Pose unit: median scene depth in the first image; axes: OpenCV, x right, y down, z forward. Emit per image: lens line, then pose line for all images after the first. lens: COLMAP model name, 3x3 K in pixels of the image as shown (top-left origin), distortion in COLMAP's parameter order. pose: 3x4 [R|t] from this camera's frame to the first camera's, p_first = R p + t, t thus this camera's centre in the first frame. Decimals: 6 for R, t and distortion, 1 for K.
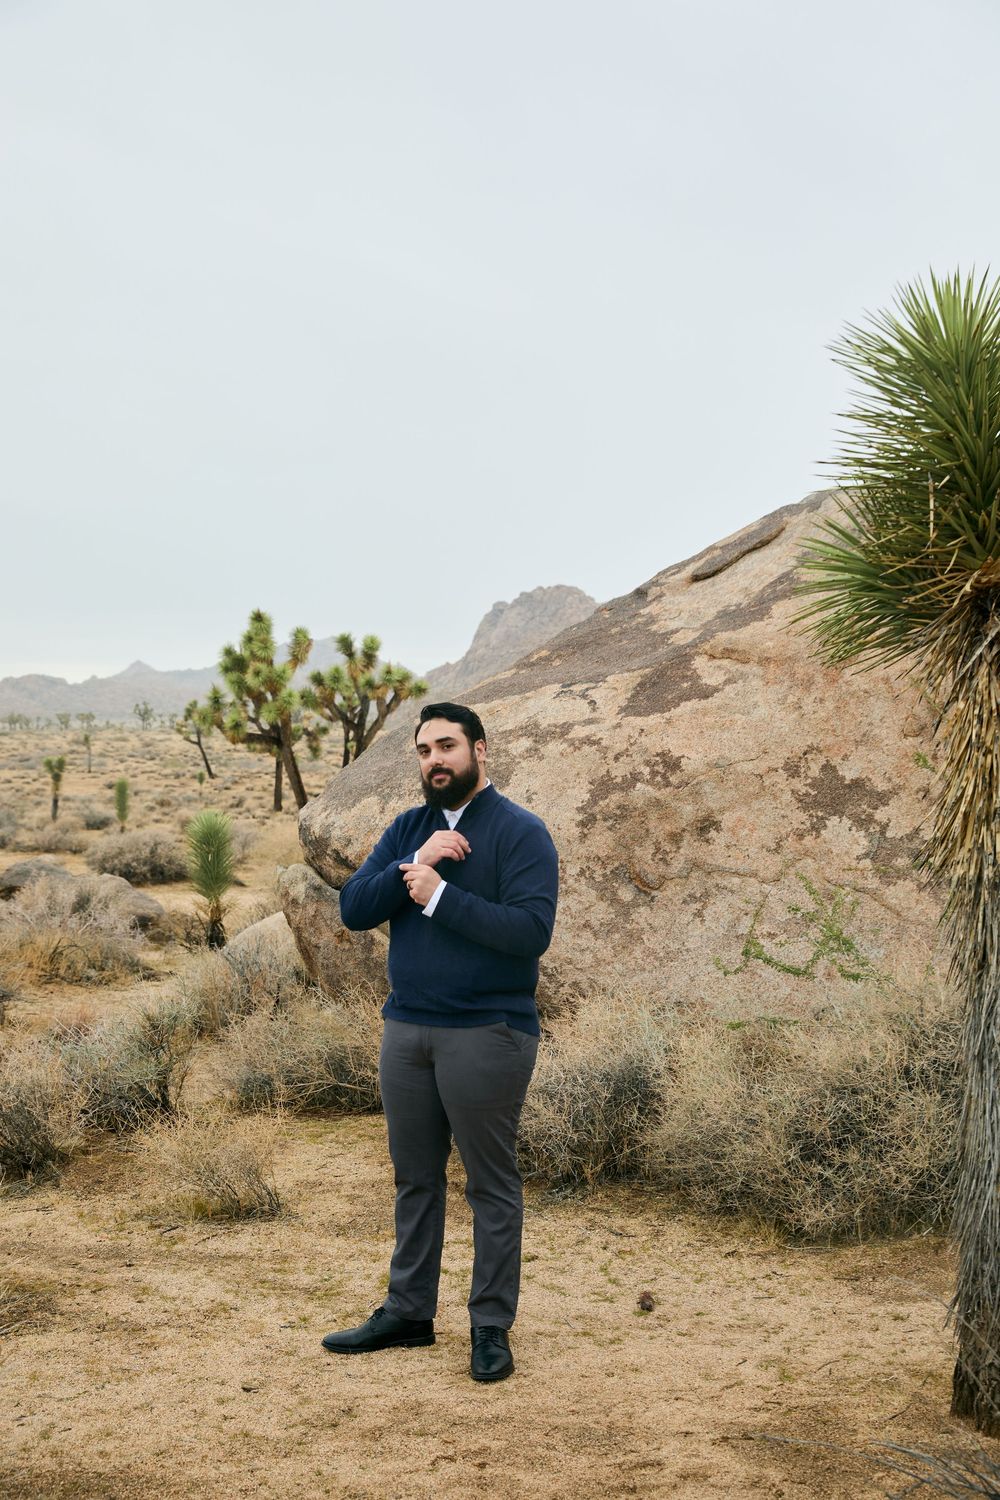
lens RADIAL K [[1847.0, 0, 501.5], [0, 1847.0, 748.2], [0, 0, 1]] dist [-0.023937, 0.000000]
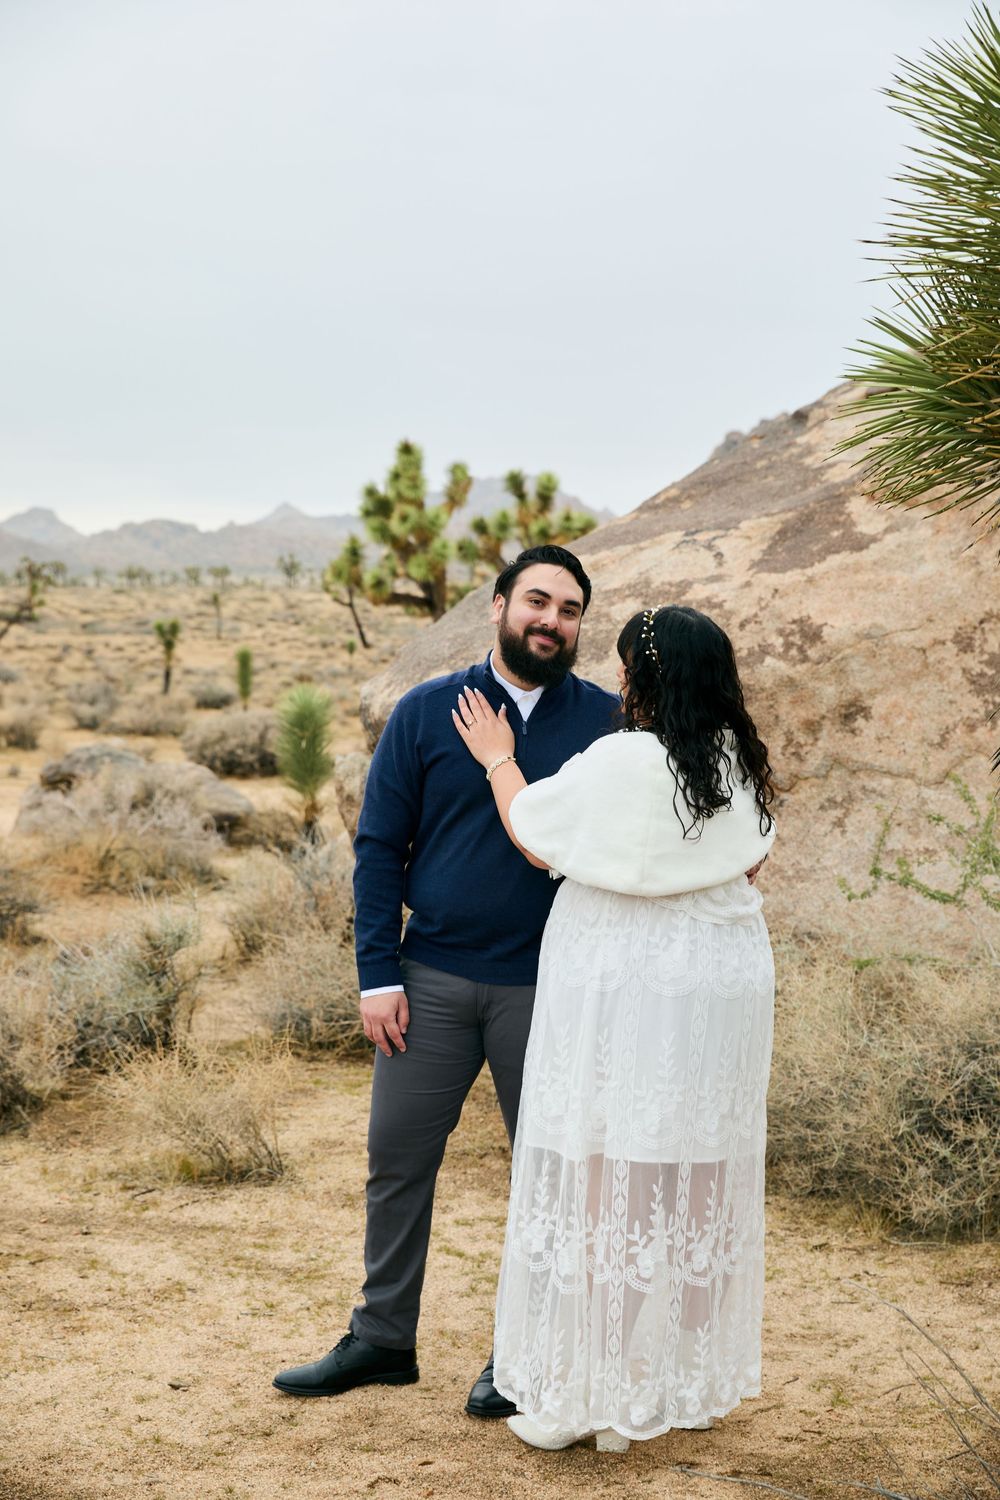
lens RADIAL K [[2293.1, 0, 497.6], [0, 2293.1, 750.2], [0, 0, 1]] dist [-0.018254, 0.000000]
pose [[0.994700, 0.016058, -0.101557, 0.060148], [-0.010011, 0.998162, 0.059777, 0.001065], [0.102330, -0.058443, 0.993032, 0.008939]]
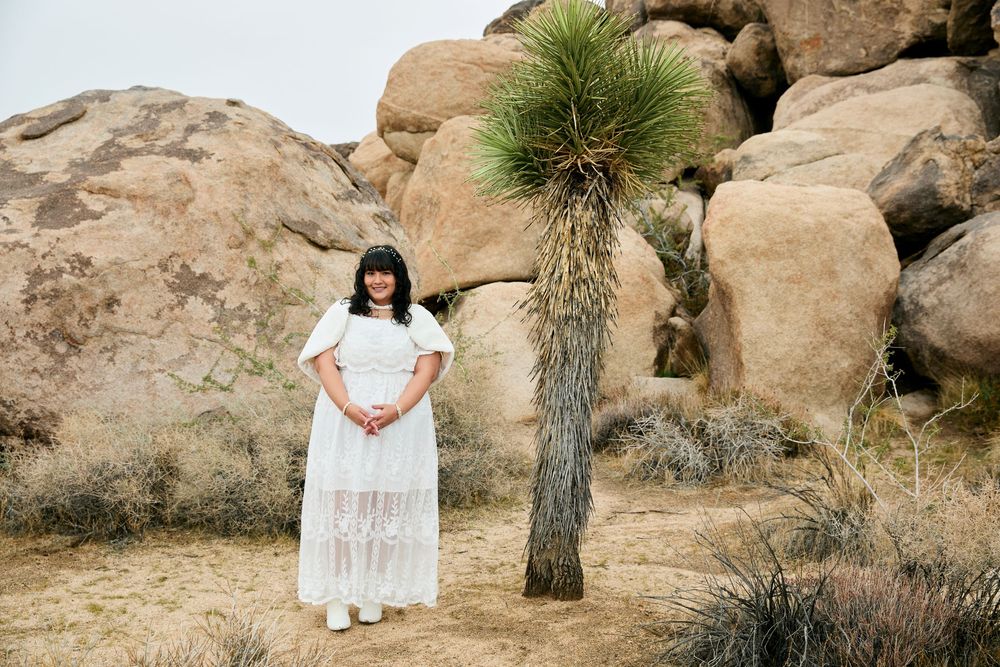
lens RADIAL K [[1096.4, 0, 498.5], [0, 1096.4, 332.7], [0, 0, 1]] dist [0.055214, 0.000000]
pose [[0.713809, -0.023899, 0.699933, -0.305421], [-0.015553, 0.998630, 0.049959, 0.016378], [-0.700168, -0.046547, 0.712459, 0.117996]]
